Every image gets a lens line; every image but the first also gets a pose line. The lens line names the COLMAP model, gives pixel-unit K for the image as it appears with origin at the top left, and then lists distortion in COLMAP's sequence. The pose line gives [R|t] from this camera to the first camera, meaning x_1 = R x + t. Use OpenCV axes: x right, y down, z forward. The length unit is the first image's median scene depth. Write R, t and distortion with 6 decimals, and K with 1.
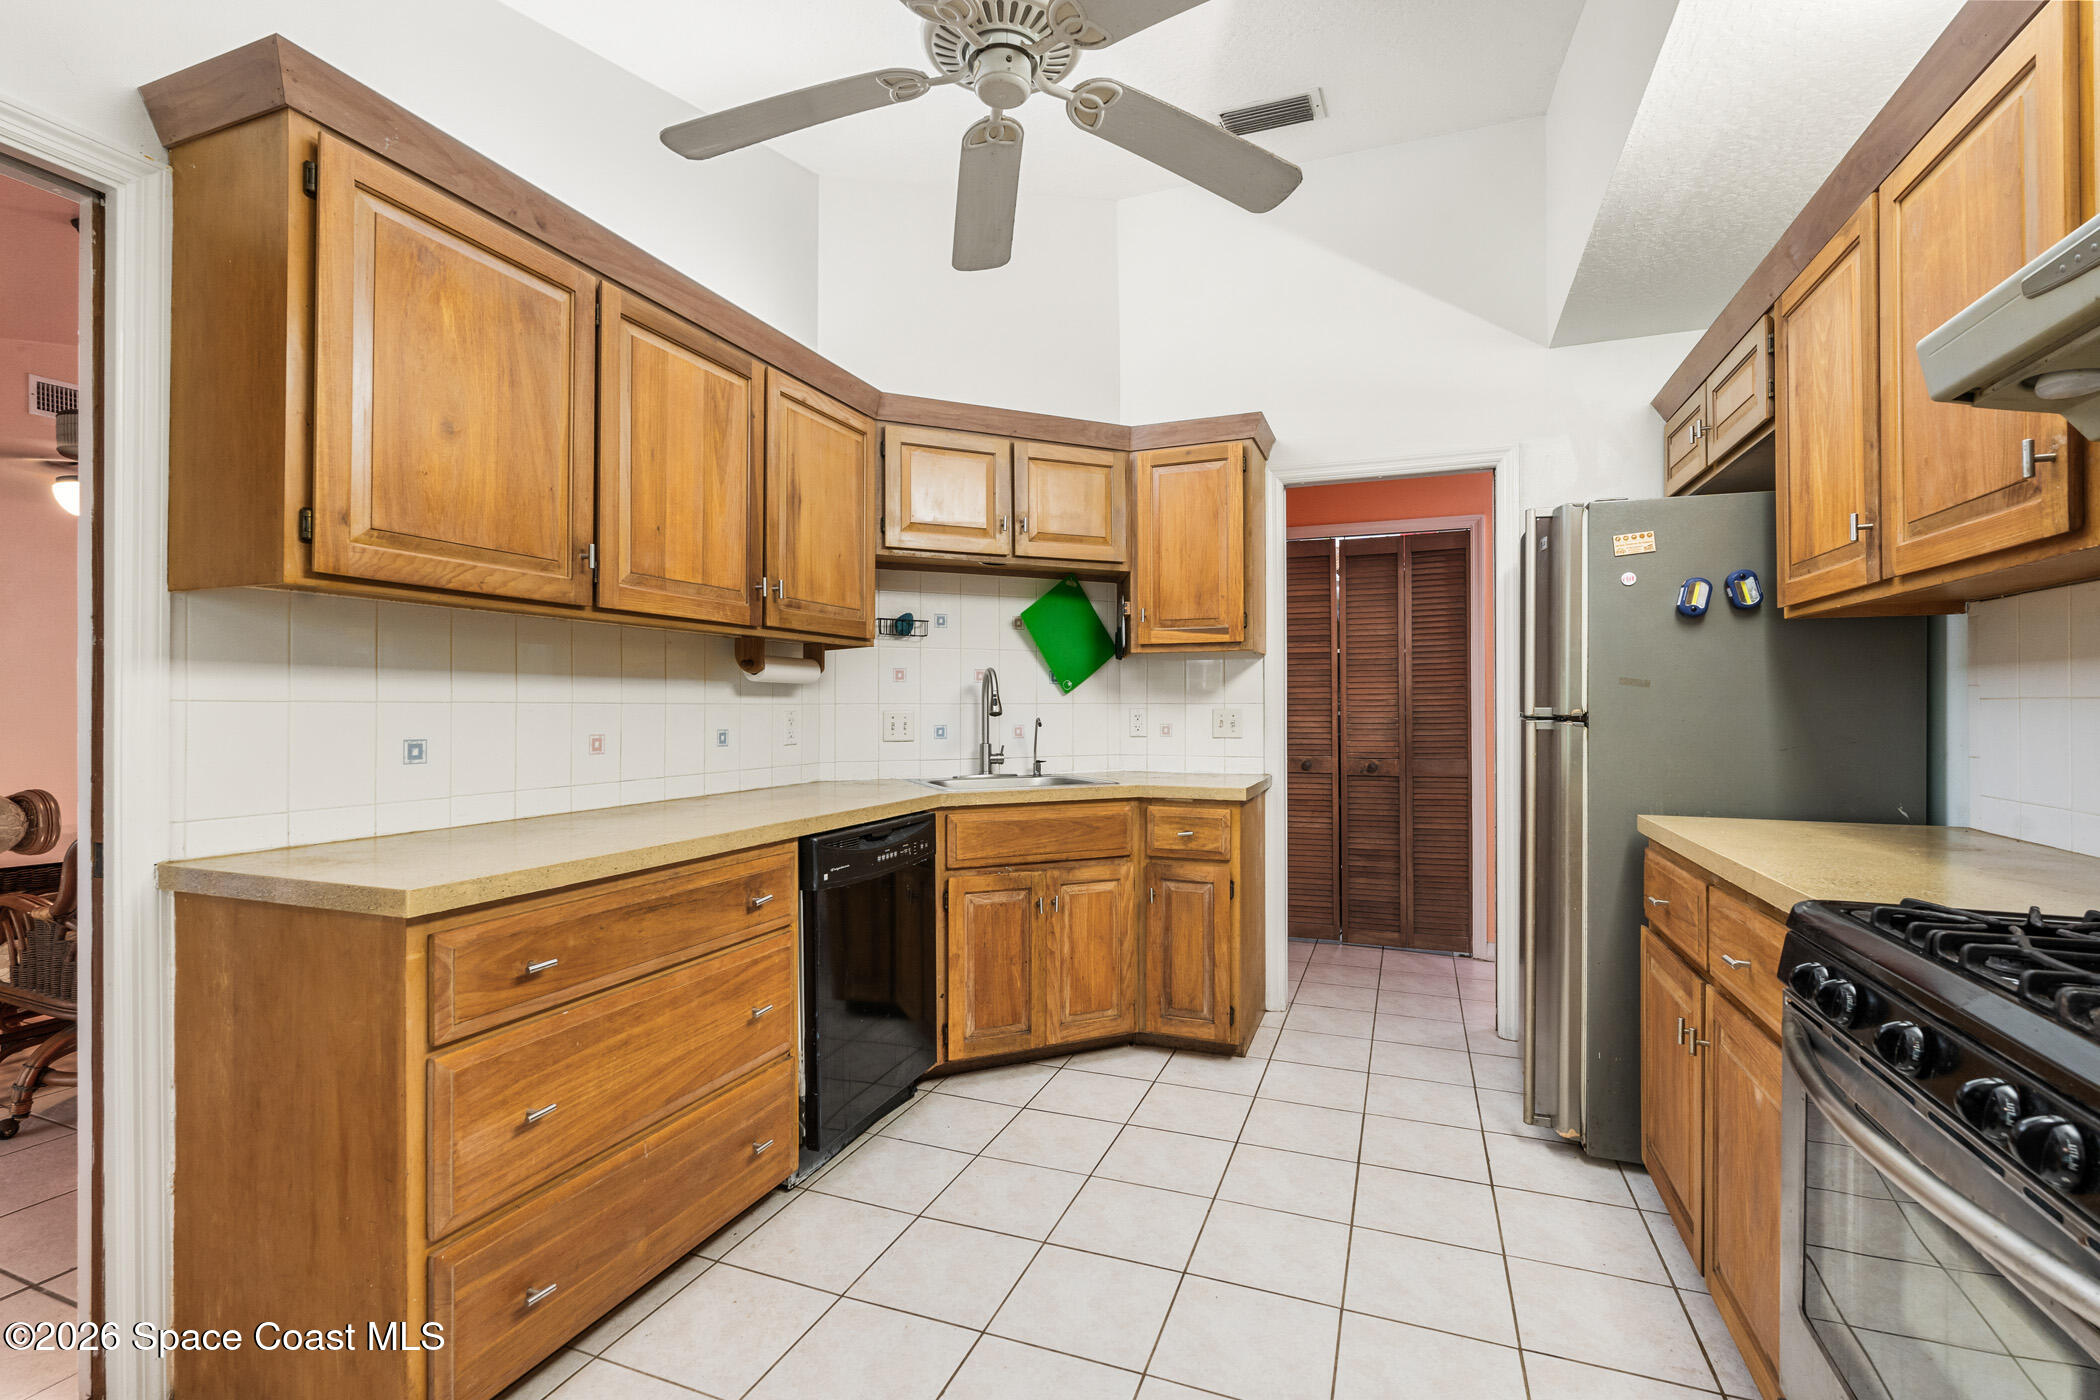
lens RADIAL K [[920.8, 0, 1058.0], [0, 920.8, 698.8], [0, 0, 1]] dist [-0.008104, 0.001679]
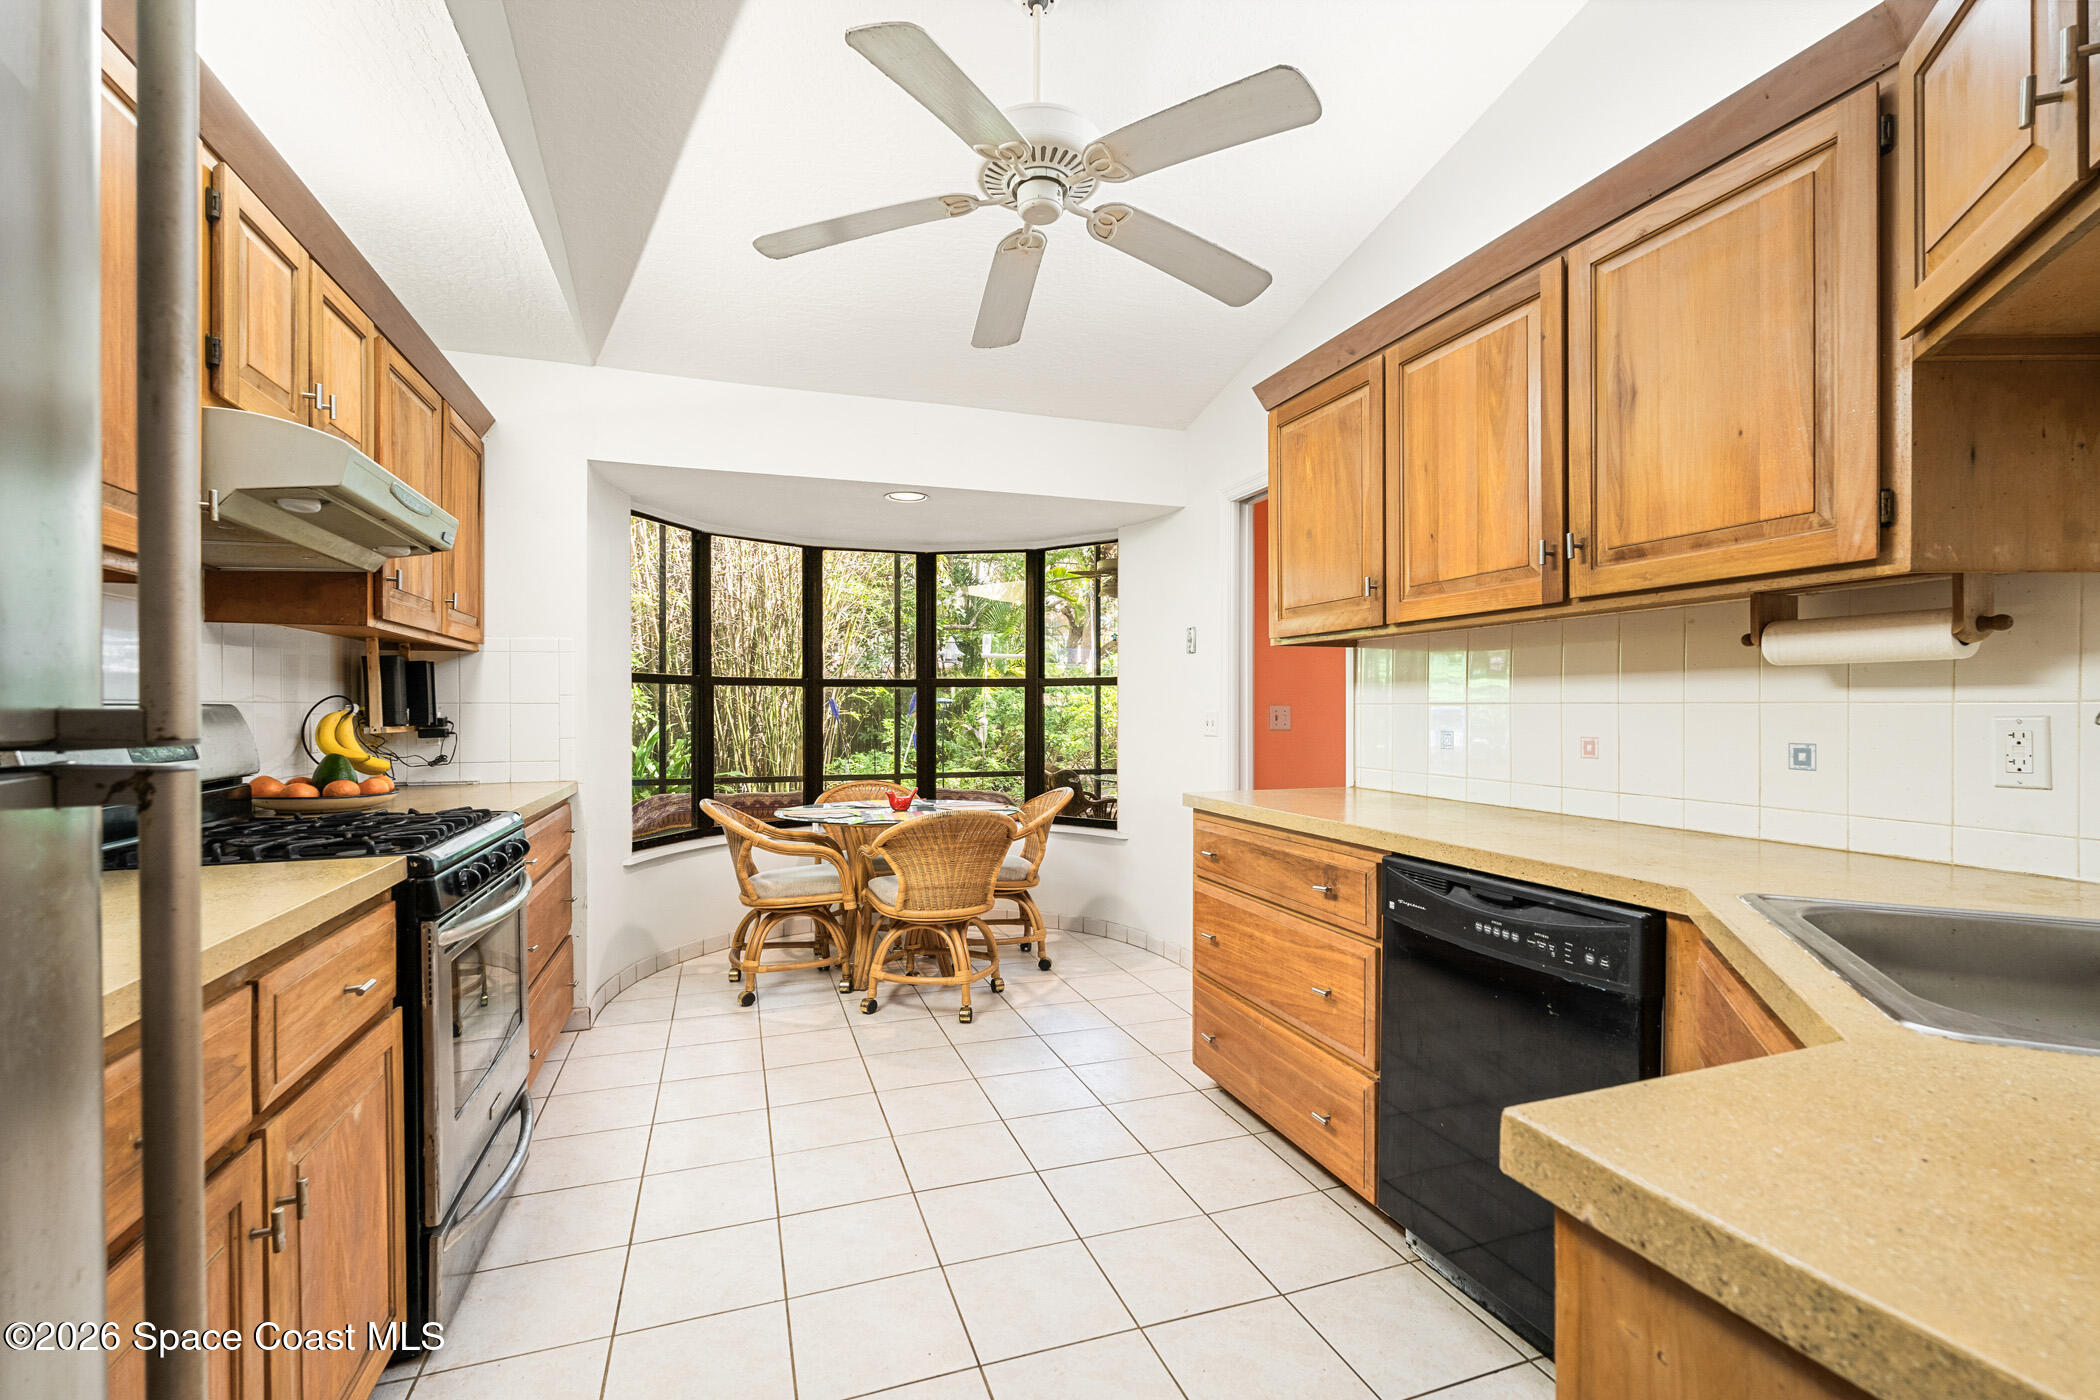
lens RADIAL K [[920.8, 0, 1058.6], [0, 920.8, 712.6], [0, 0, 1]] dist [-0.008104, 0.001679]
pose [[-0.760385, 0.004282, -0.649458, 0.504691], [0.006392, 0.999979, -0.000891, 0.011617], [0.649441, -0.004828, -0.760397, 1.352300]]
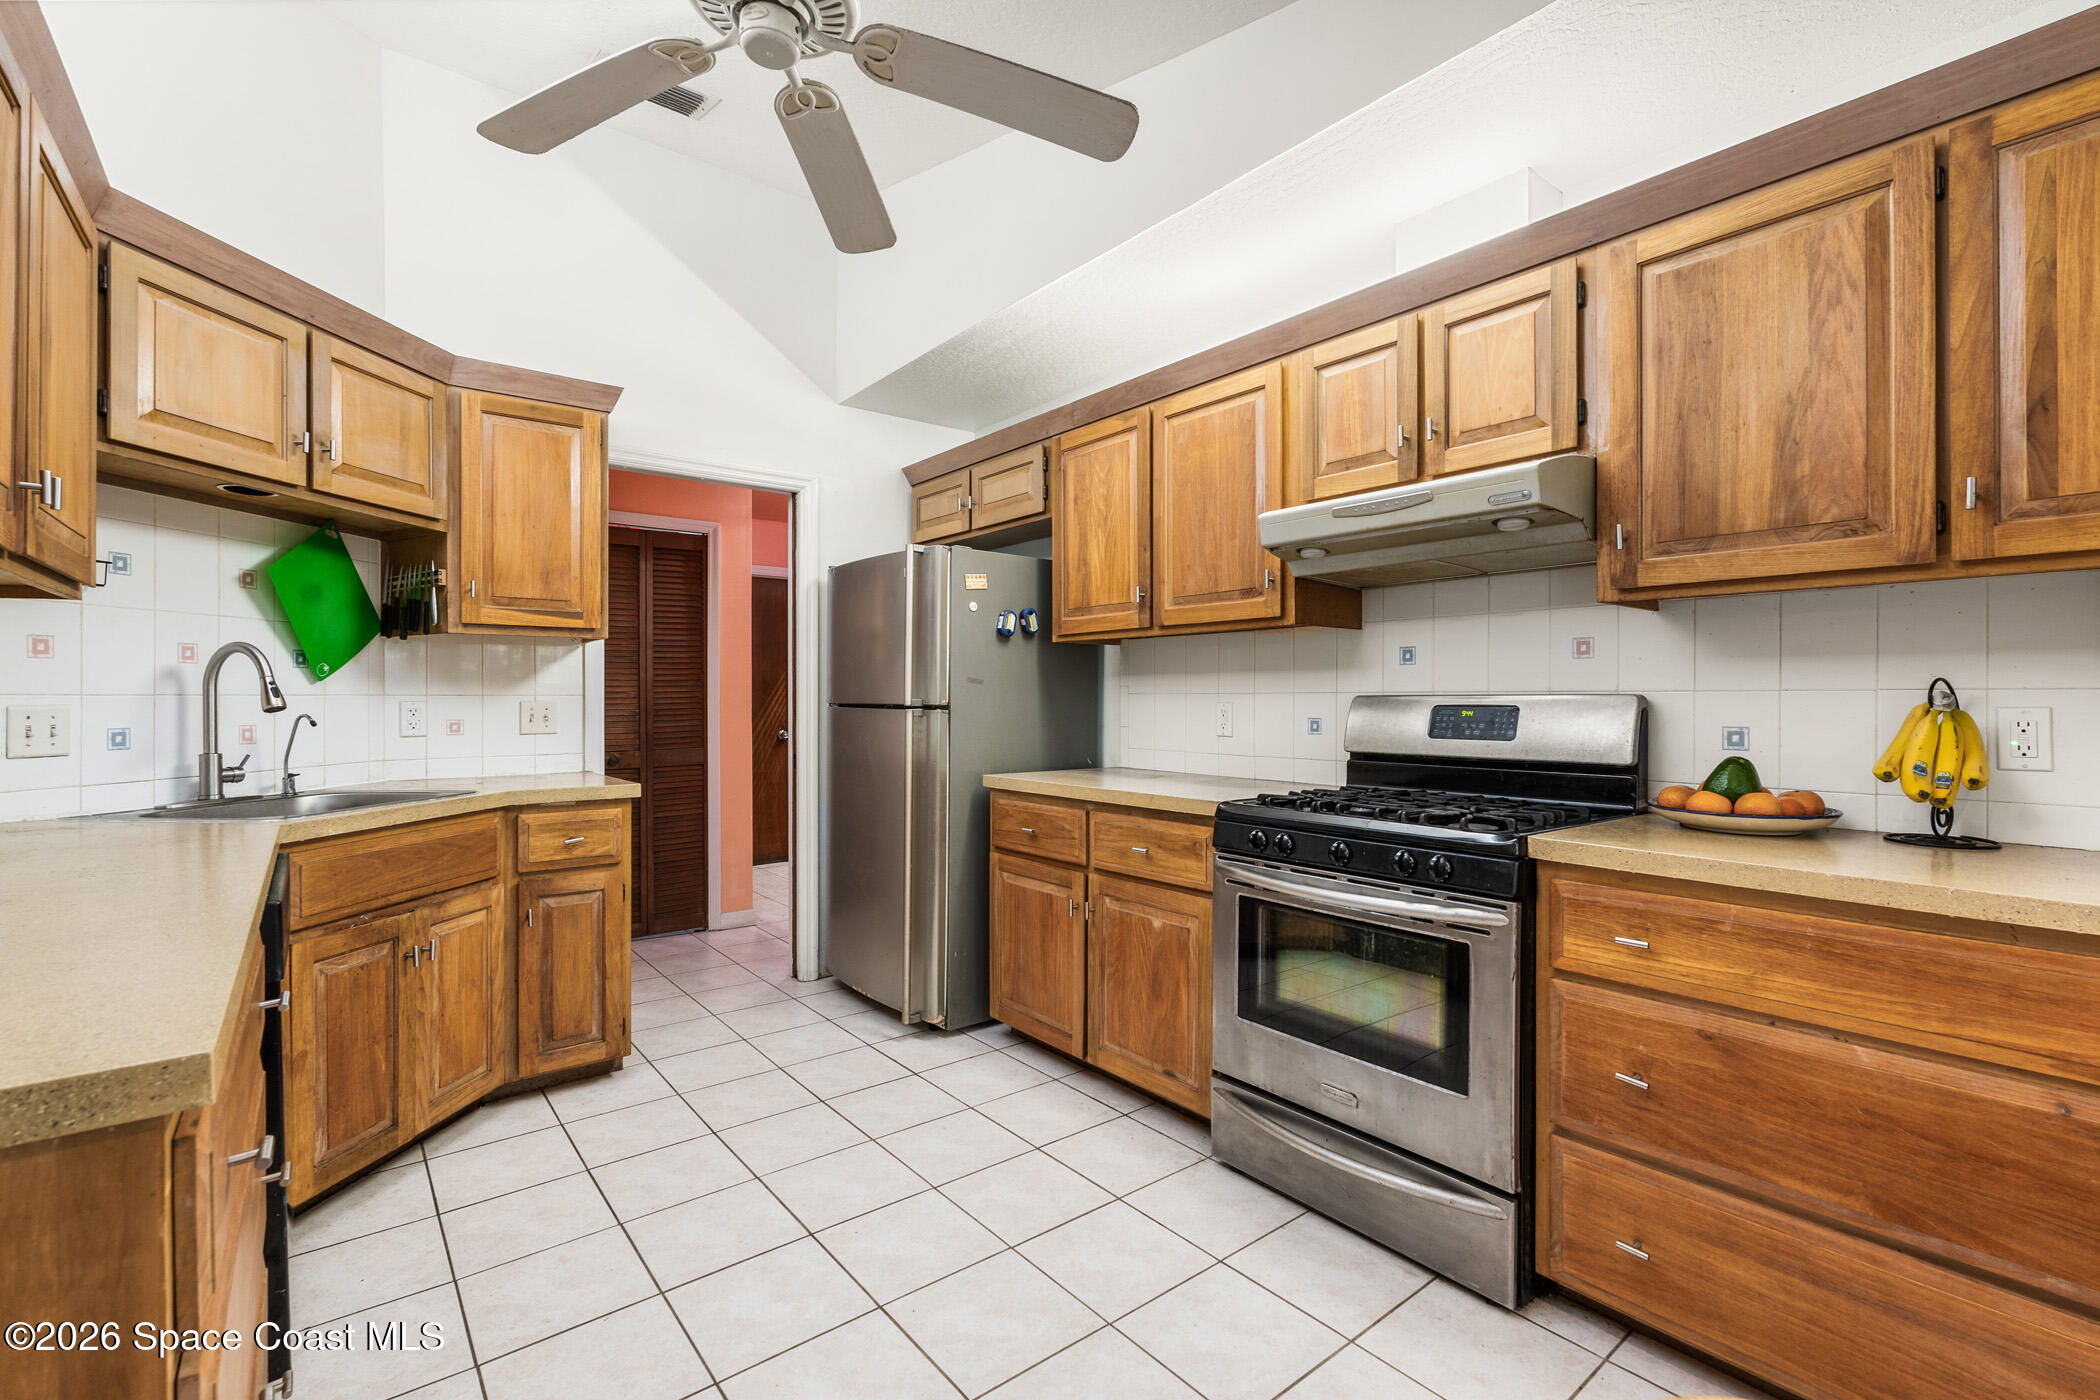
lens RADIAL K [[920.8, 0, 1058.2], [0, 920.8, 697.4], [0, 0, 1]] dist [-0.008104, 0.001679]
pose [[0.500987, 0.000773, 0.865455, -0.504623], [-0.006454, 0.999975, 0.002843, 0.002058], [-0.865431, -0.007009, 0.500979, 0.182419]]
